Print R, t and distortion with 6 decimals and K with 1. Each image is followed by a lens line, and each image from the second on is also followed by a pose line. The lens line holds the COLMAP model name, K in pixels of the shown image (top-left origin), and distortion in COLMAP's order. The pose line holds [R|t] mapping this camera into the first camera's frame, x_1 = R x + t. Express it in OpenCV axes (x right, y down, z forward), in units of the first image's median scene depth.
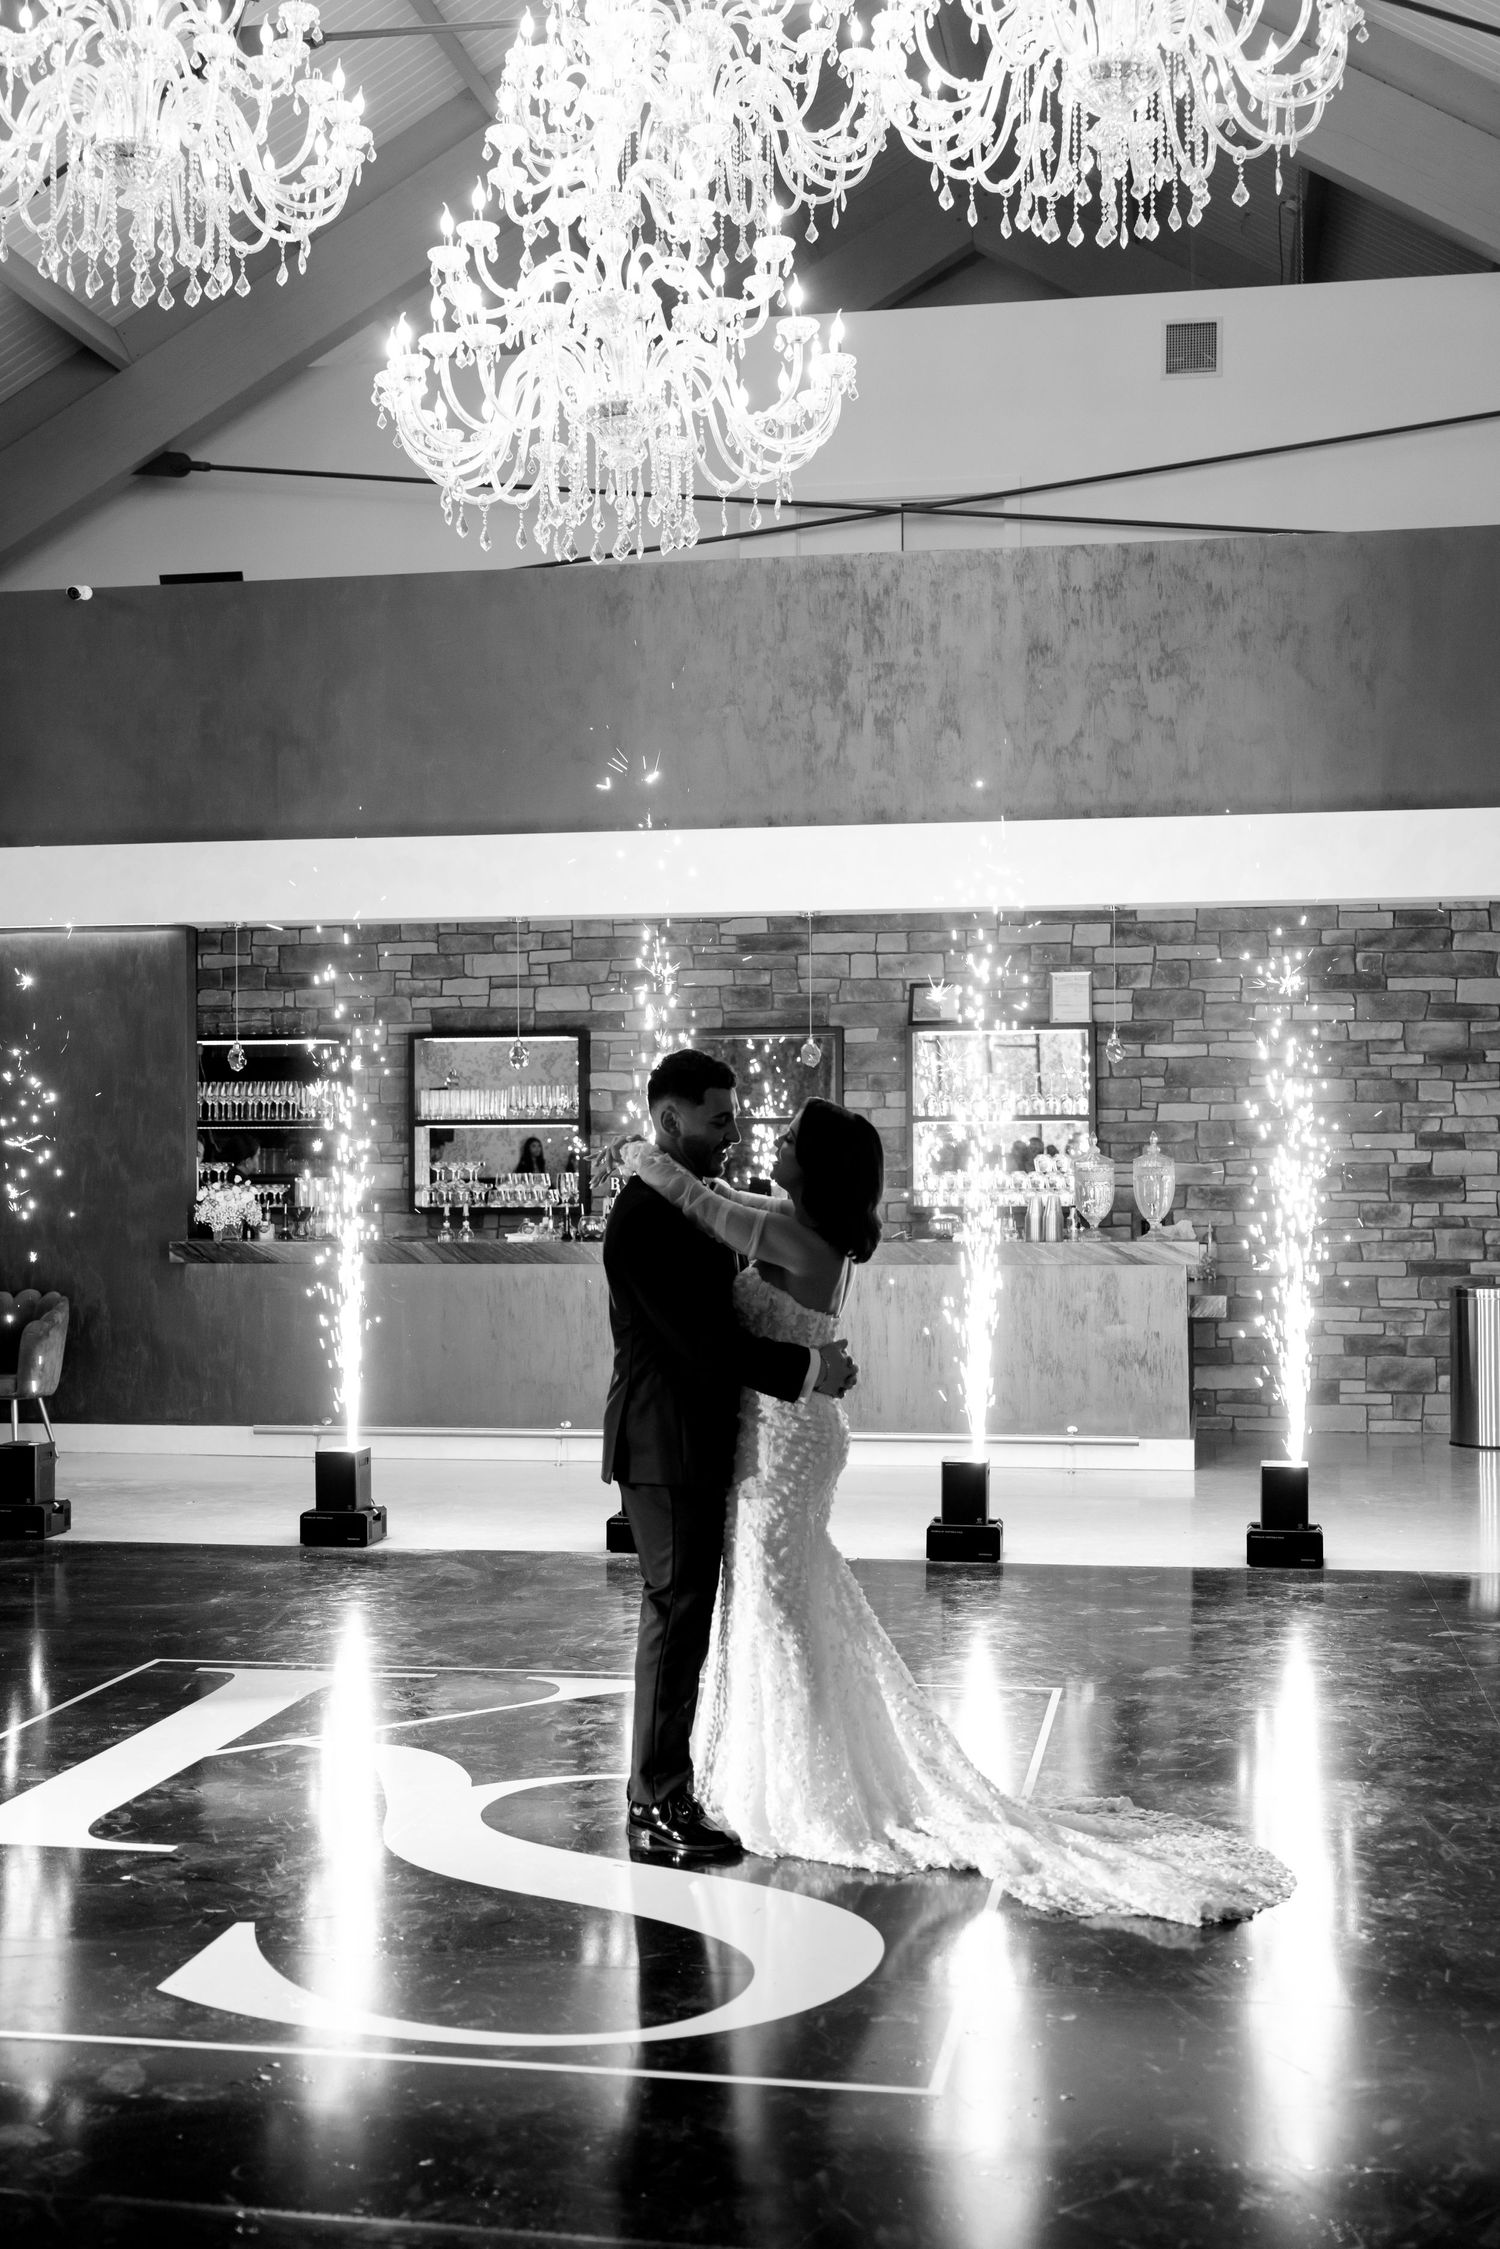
lens RADIAL K [[2525.3, 0, 762.2], [0, 2525.3, 1156.0], [0, 0, 1]] dist [-0.009491, -0.002013]
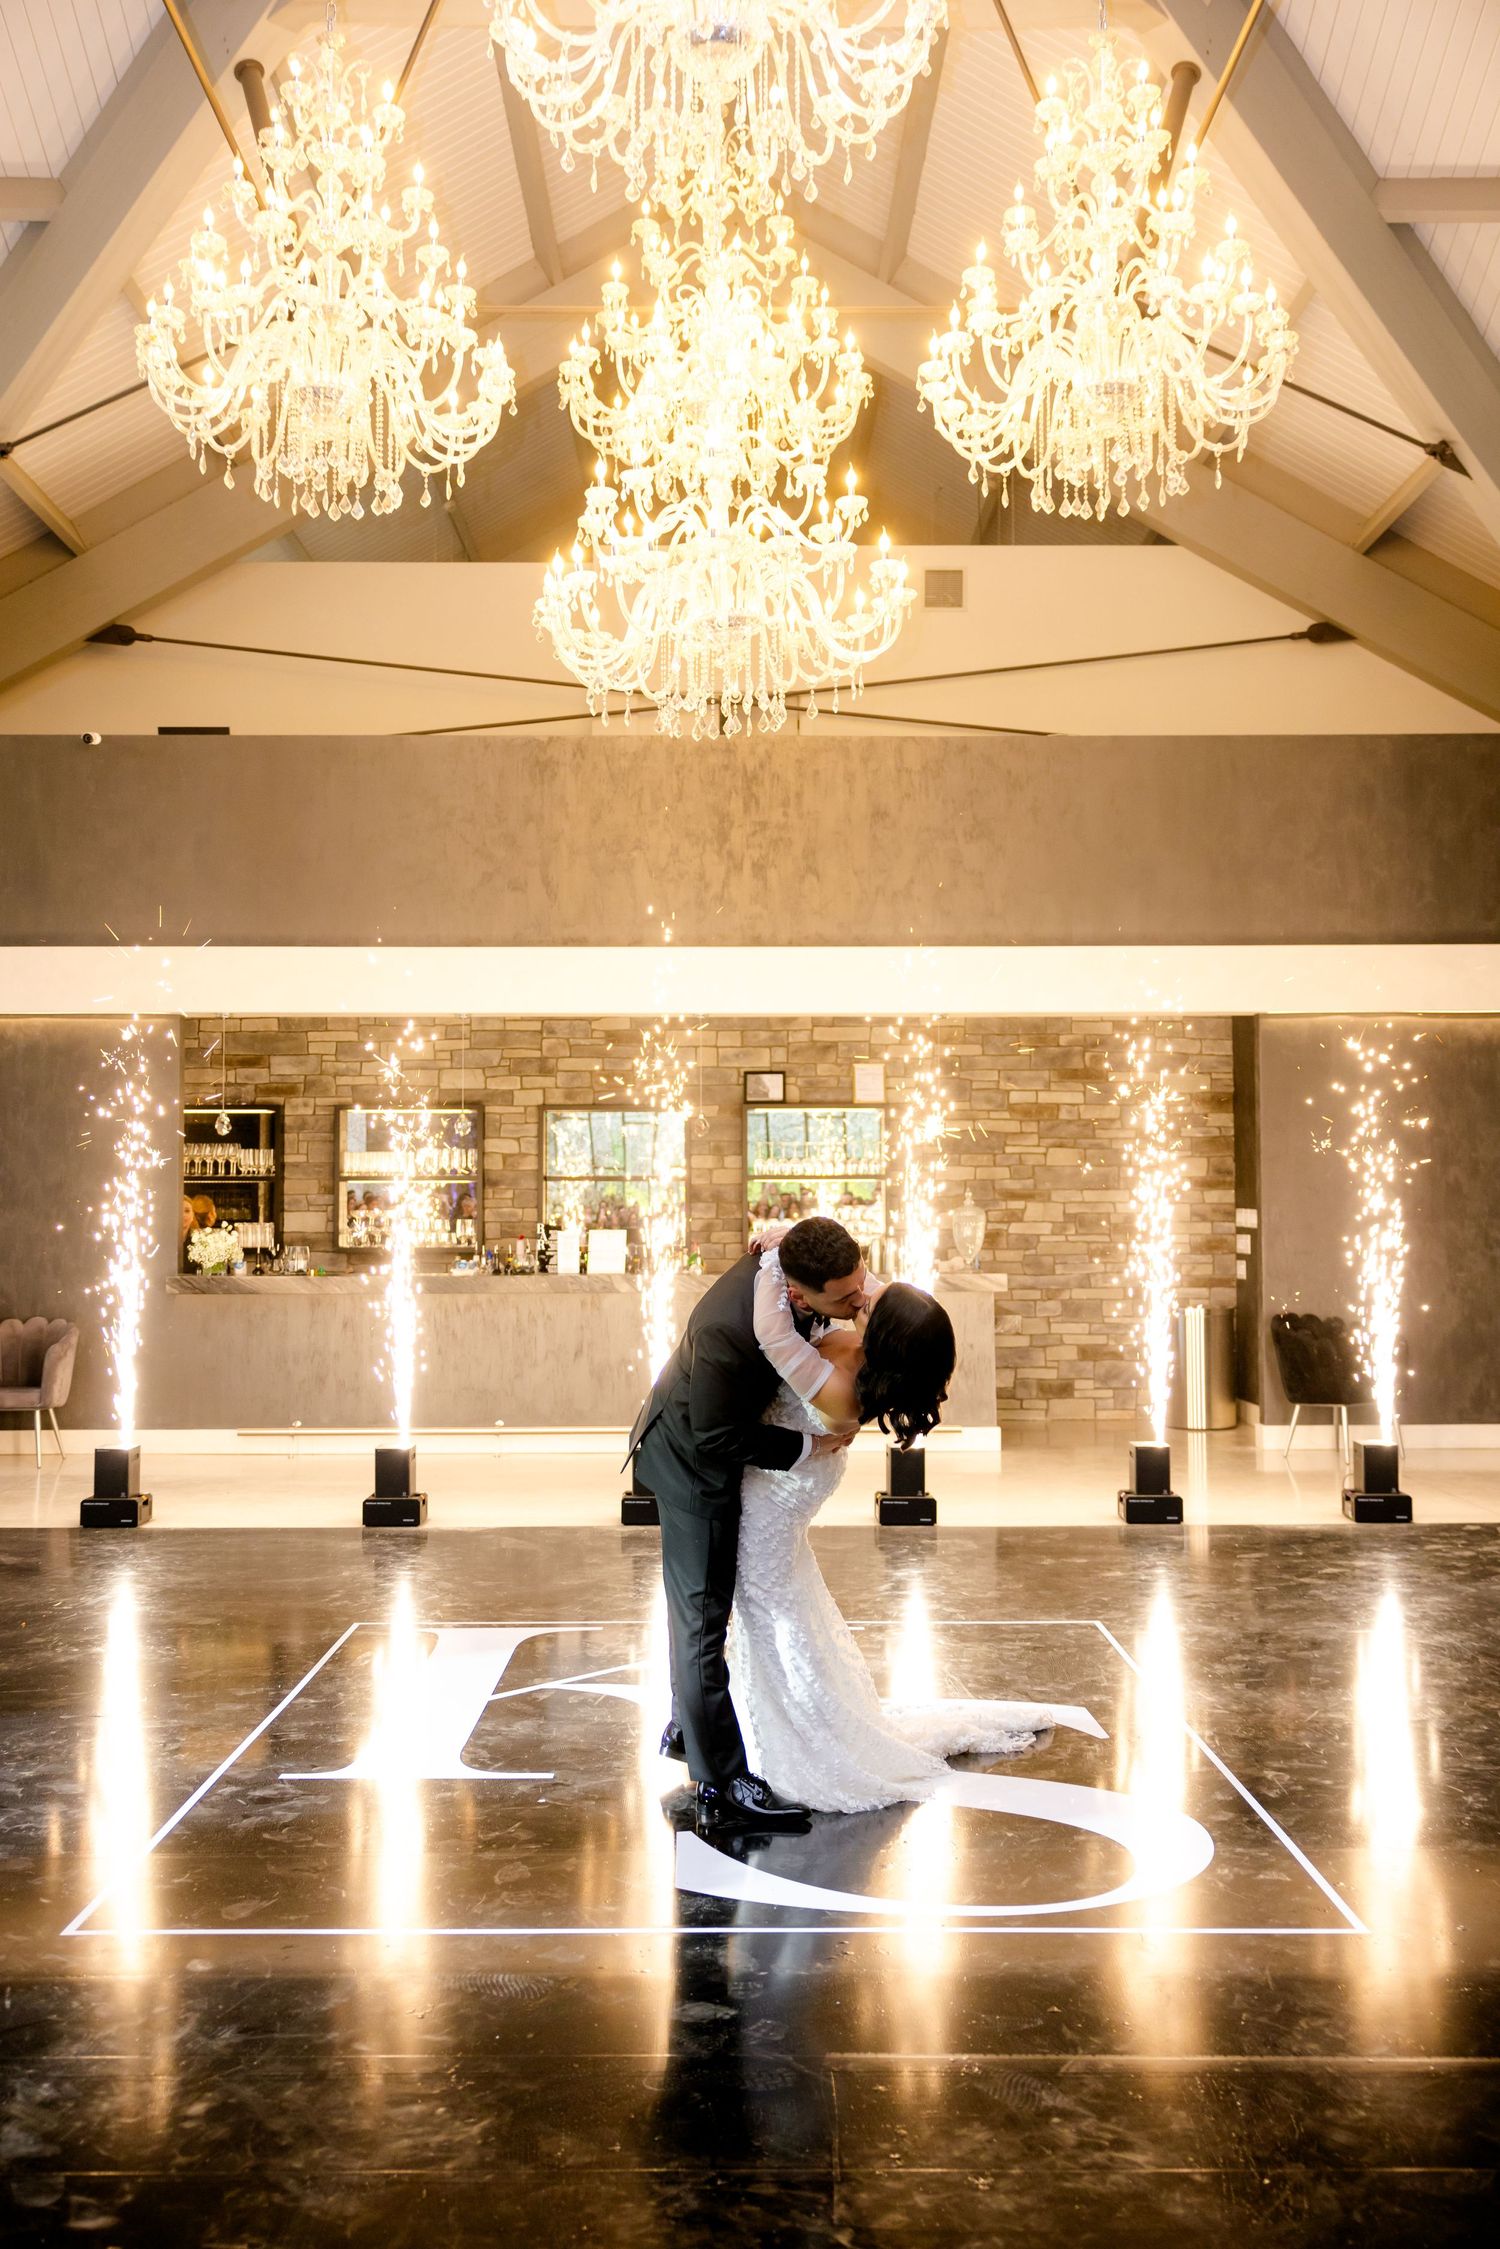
lens RADIAL K [[2006.7, 0, 752.4], [0, 2006.7, 1128.8], [0, 0, 1]] dist [0.000890, 0.004974]
pose [[0.984266, 0.009330, 0.176445, -0.132795], [-0.002657, 0.999274, -0.038015, -0.000833], [-0.176672, 0.036948, 0.983576, 0.006018]]
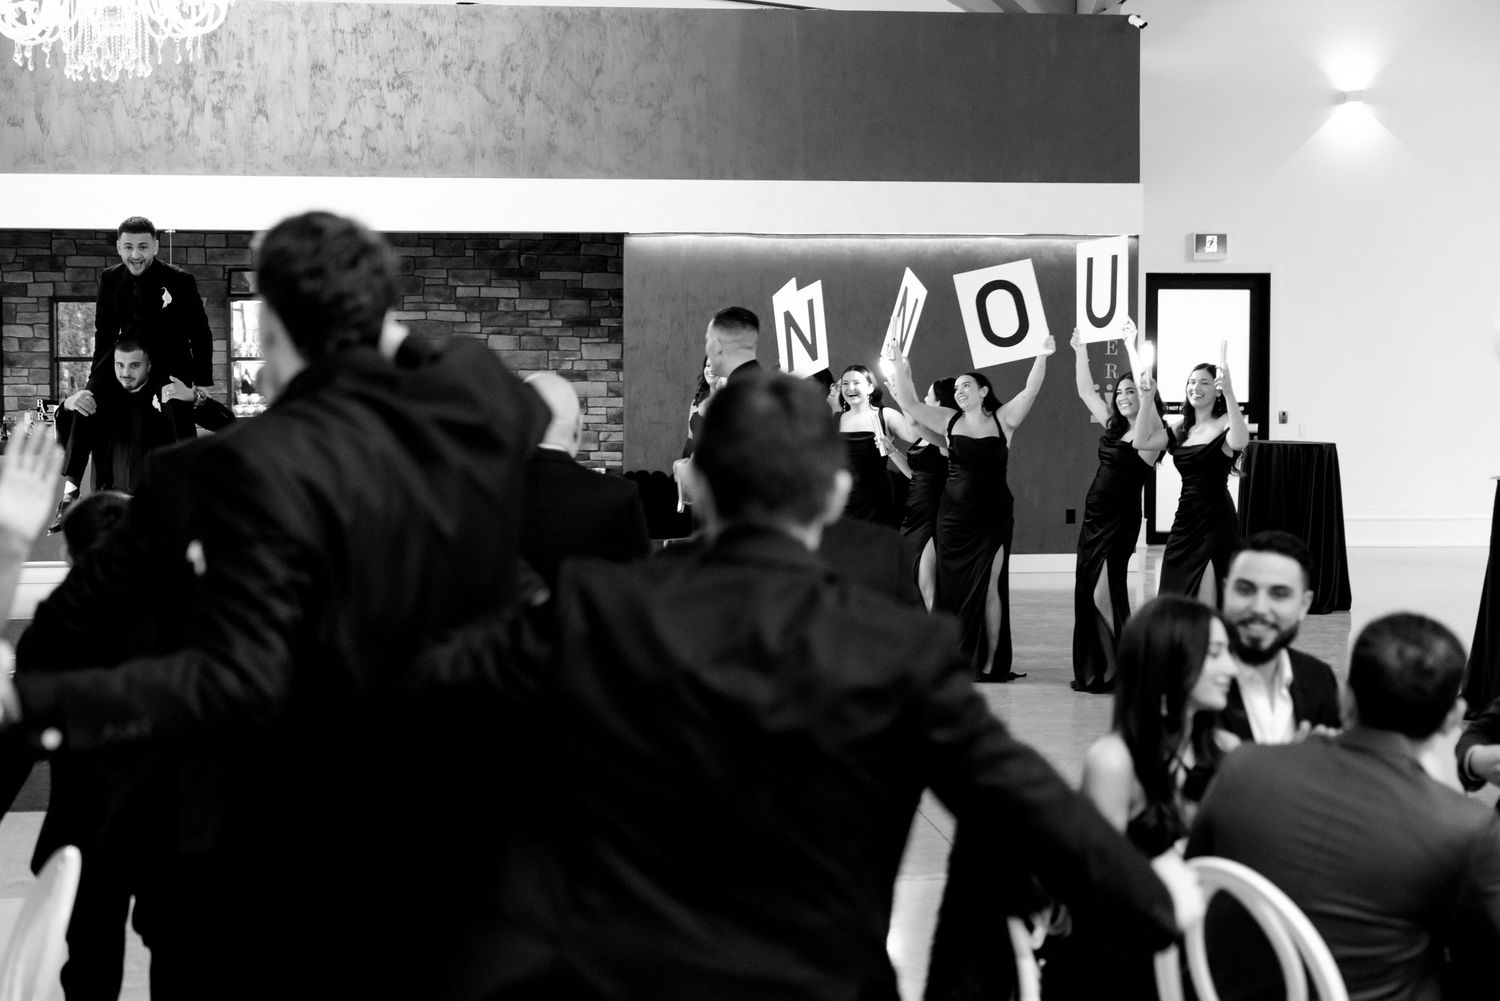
lens RADIAL K [[2472.4, 0, 753.2], [0, 2472.4, 481.3], [0, 0, 1]] dist [0.007713, -0.046174]
pose [[0.956190, -0.009018, 0.292606, -0.085320], [-0.005586, 0.998782, 0.049034, -0.018147], [-0.292692, -0.048520, 0.954975, -0.573358]]
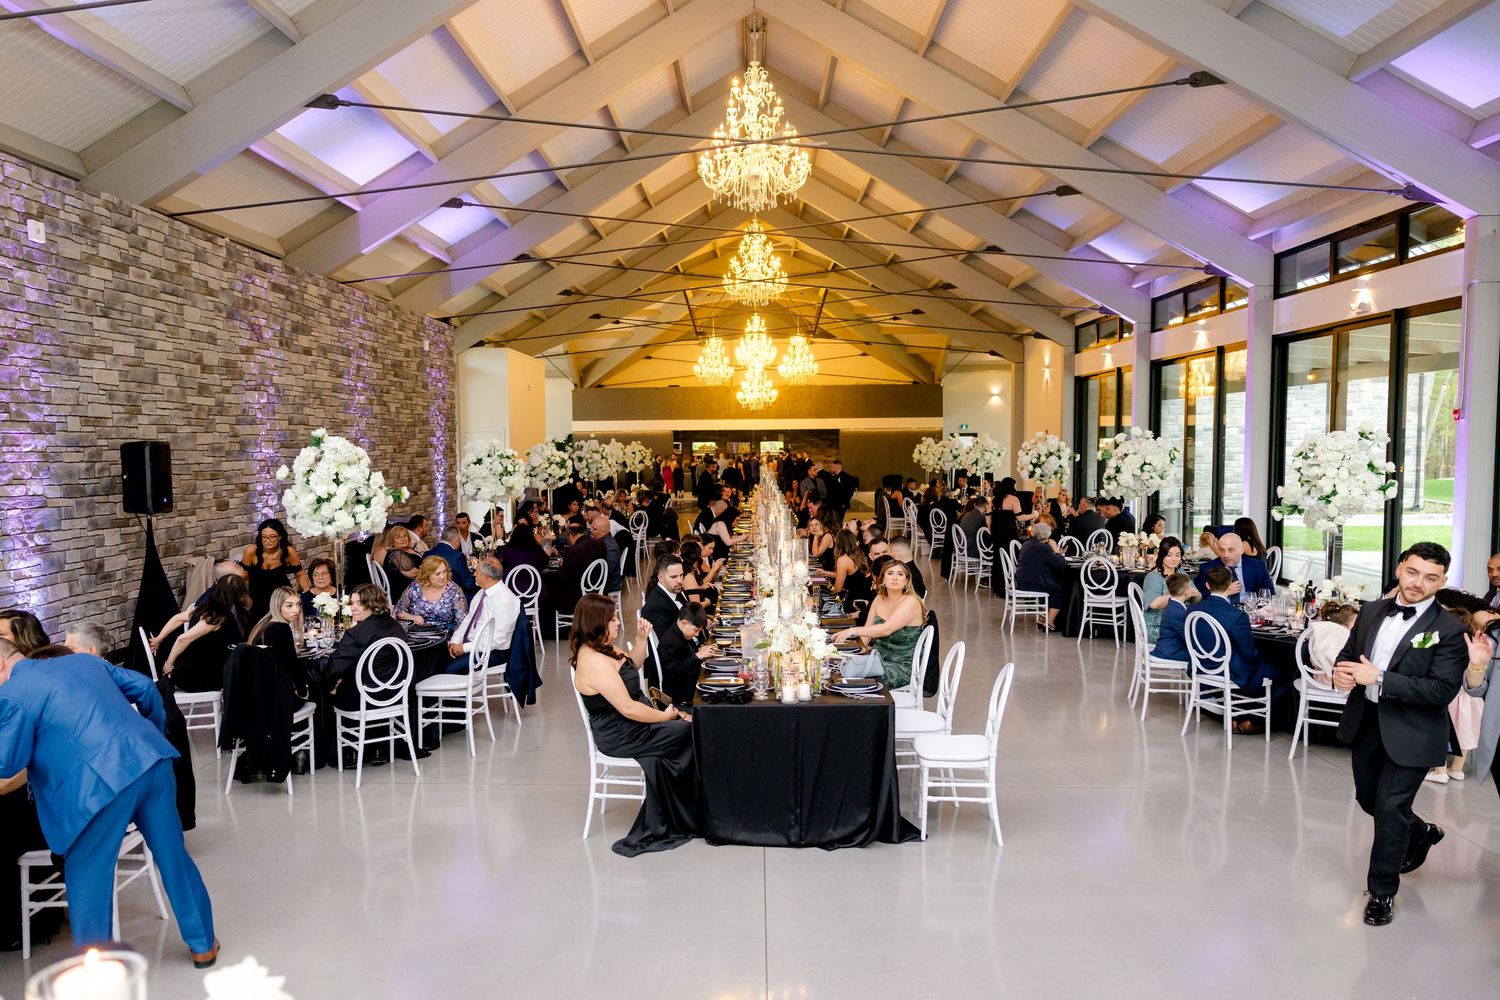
lens RADIAL K [[1041.7, 0, 752.3], [0, 1041.7, 501.4], [0, 0, 1]] dist [0.002618, 0.001044]
pose [[0.989787, -0.004388, 0.142488, -0.466096], [-0.002876, 0.998708, 0.050739, -0.033790], [-0.142527, -0.050631, 0.988495, -2.361645]]
